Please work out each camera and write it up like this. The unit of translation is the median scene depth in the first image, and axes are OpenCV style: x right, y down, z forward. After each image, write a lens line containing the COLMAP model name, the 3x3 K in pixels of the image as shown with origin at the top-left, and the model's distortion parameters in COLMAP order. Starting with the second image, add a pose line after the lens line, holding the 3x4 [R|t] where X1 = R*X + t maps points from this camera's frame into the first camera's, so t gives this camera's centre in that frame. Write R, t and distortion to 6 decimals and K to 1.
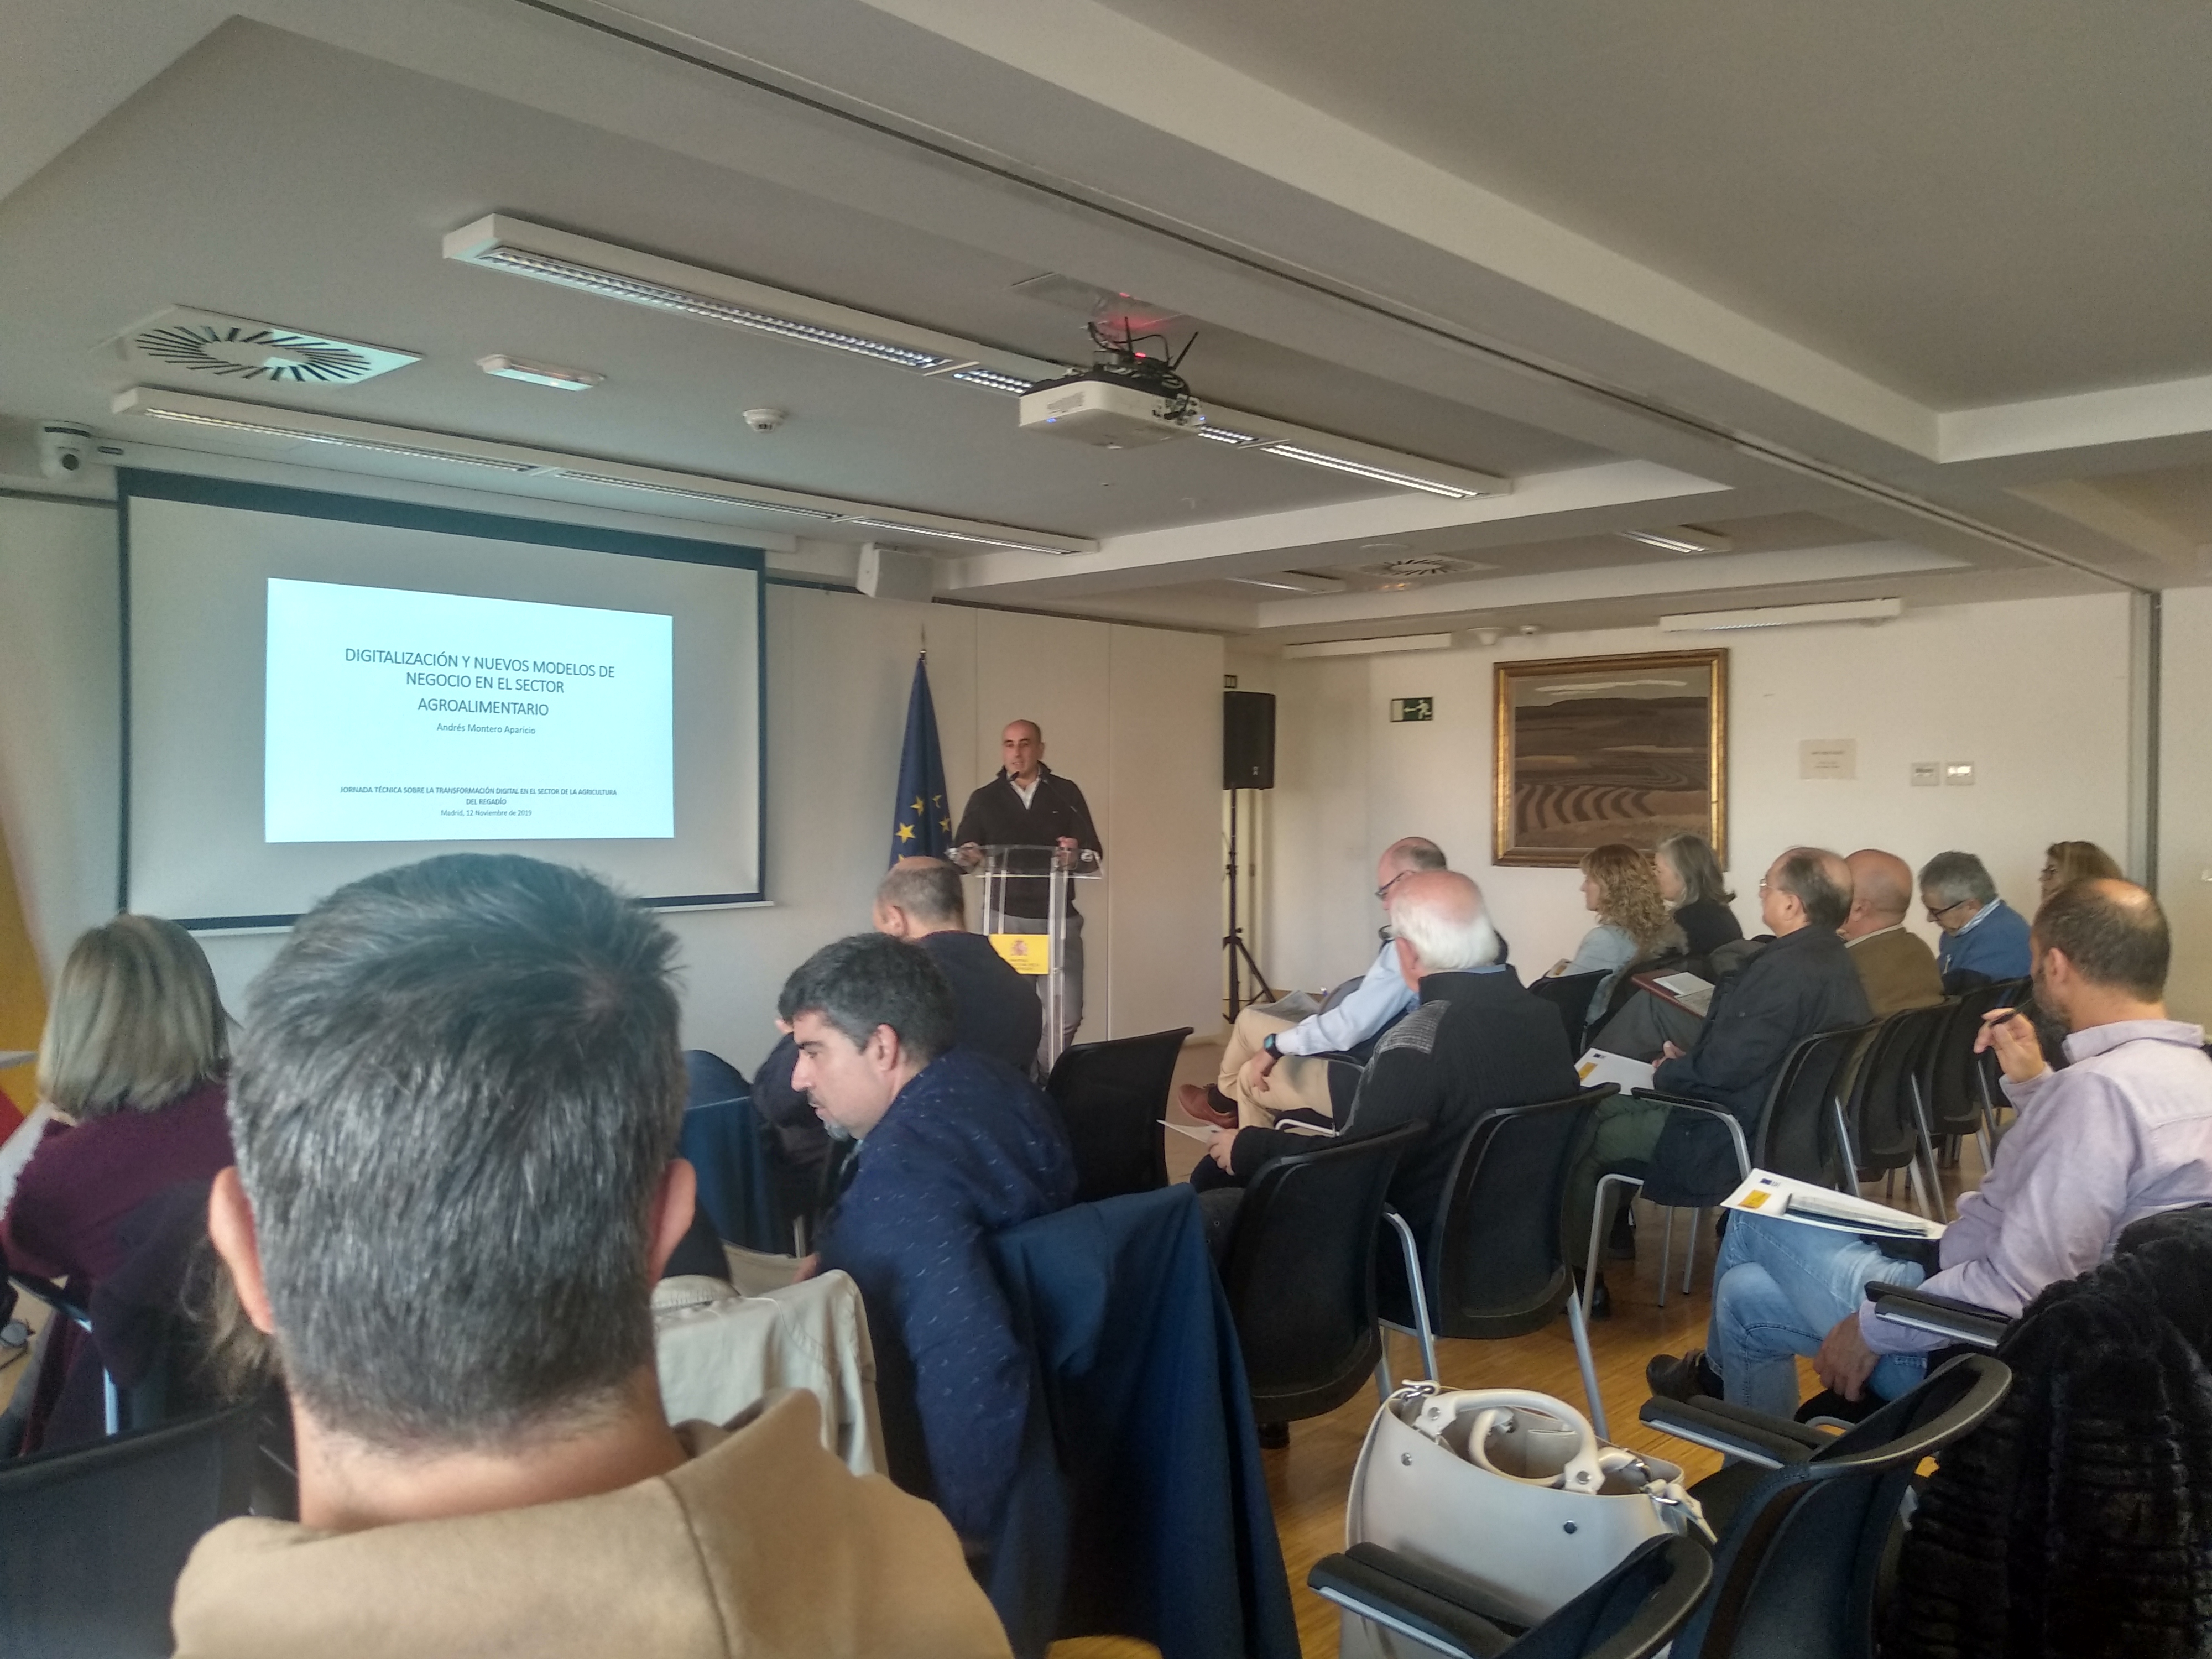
lens RADIAL K [[1731.4, 0, 1106.0], [0, 1731.4, 829.5], [0, 0, 1]] dist [0.051812, -0.103926]
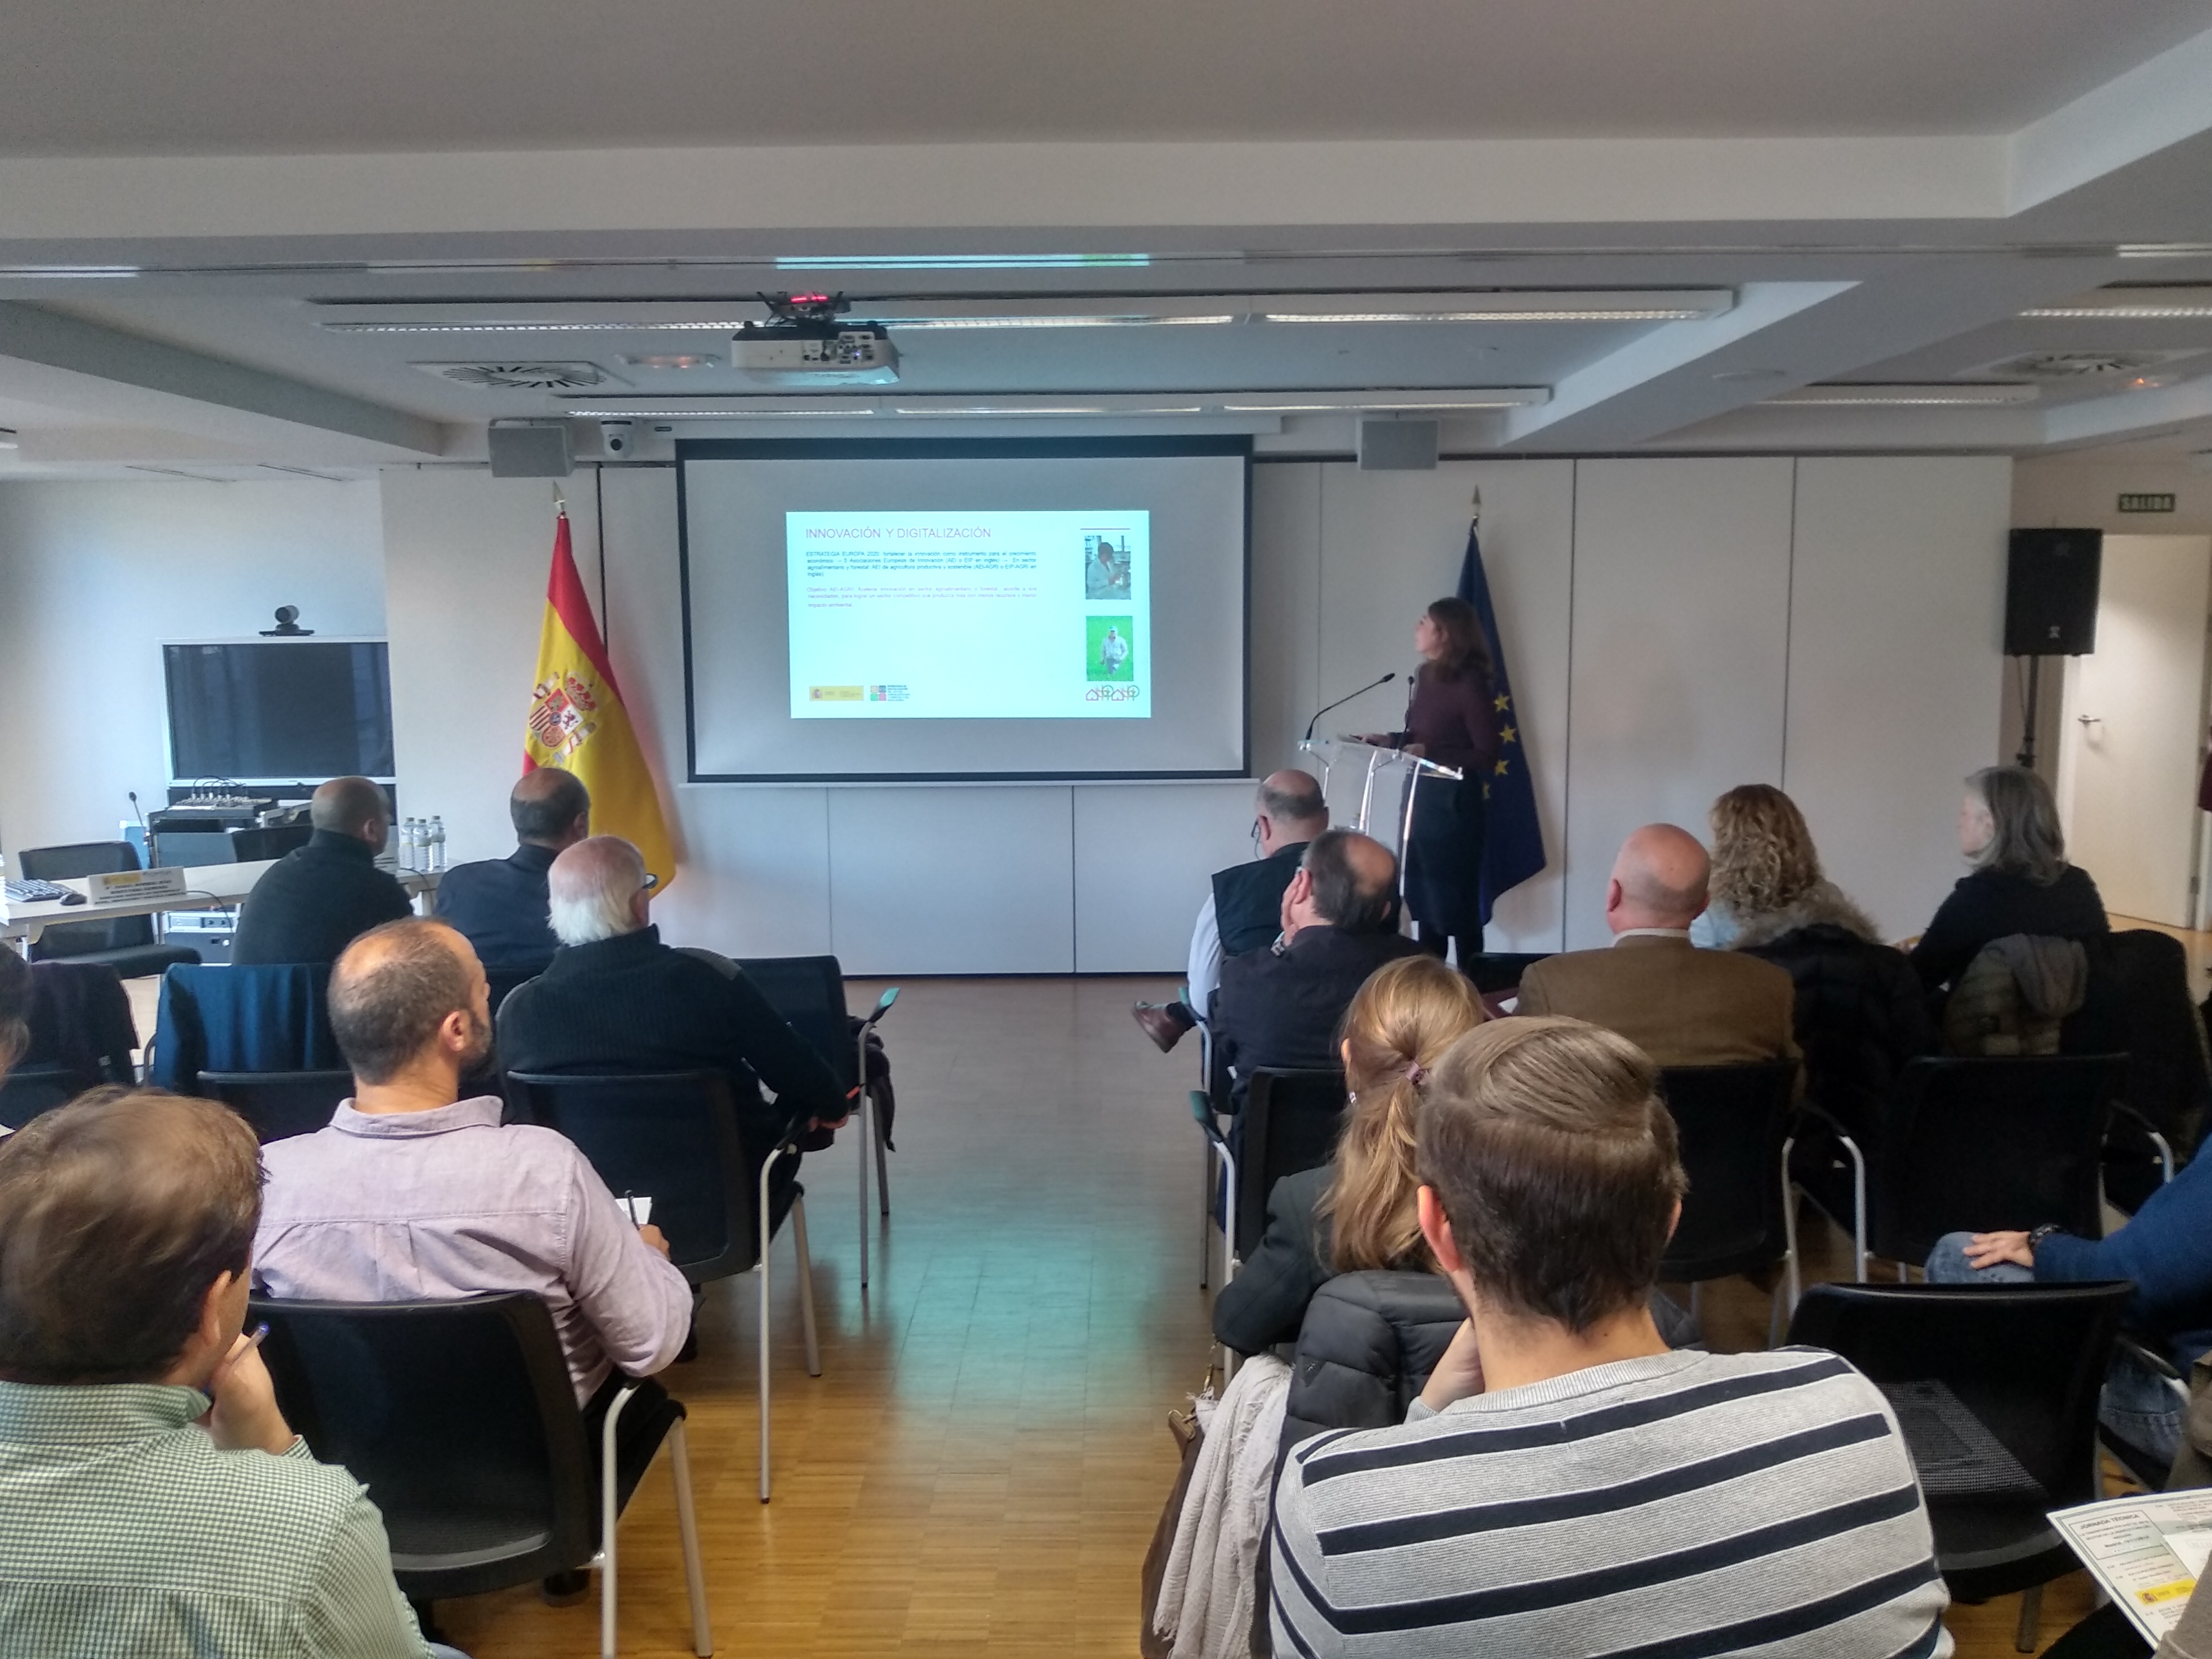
lens RADIAL K [[1731.4, 0, 1106.0], [0, 1731.4, 829.5], [0, 0, 1]] dist [0.051812, -0.103926]
pose [[0.677911, 0.079989, -0.730780, 0.496496], [-0.002563, 0.994314, 0.106457, -0.037978], [0.735140, -0.070295, 0.674261, 0.228066]]
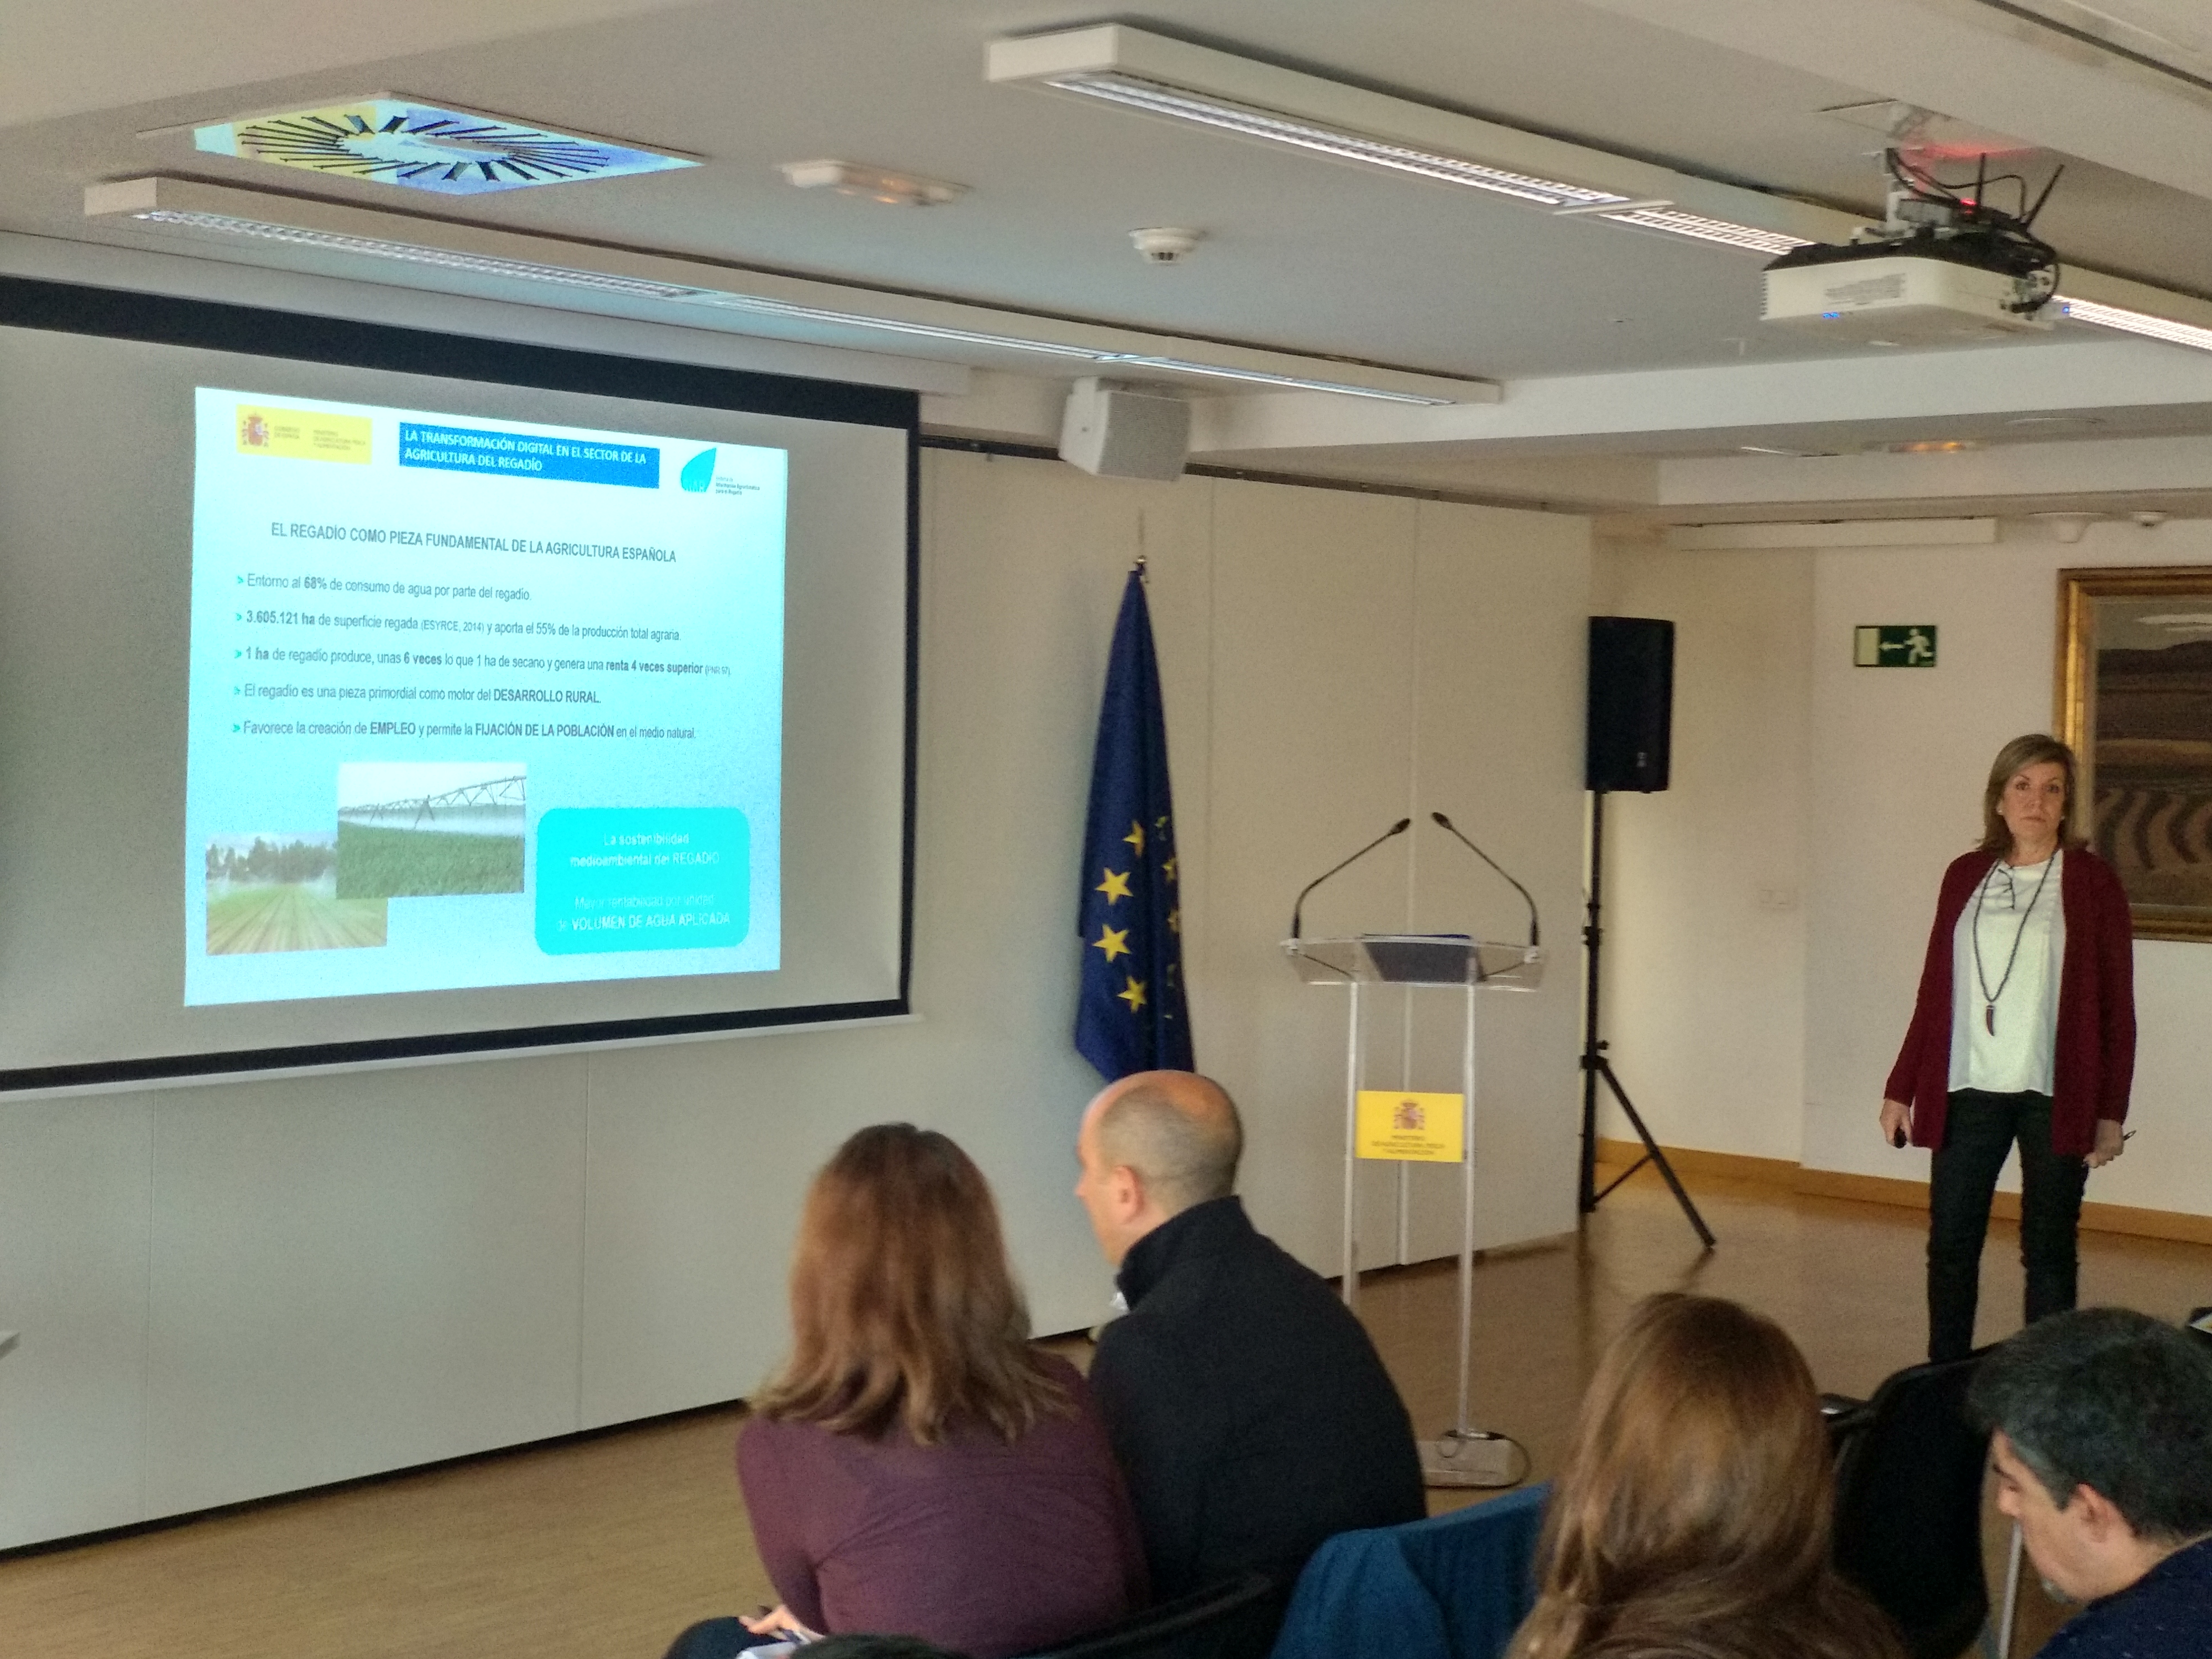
lens RADIAL K [[3299.0, 0, 1091.5], [0, 3299.0, 795.3], [0, 0, 1]] dist [0.067995, 0.118850]
pose [[0.999115, 0.016578, 0.038652, -0.176155], [-0.017019, 0.999794, 0.011094, -0.041962], [-0.038460, -0.011742, 0.999191, -0.073590]]
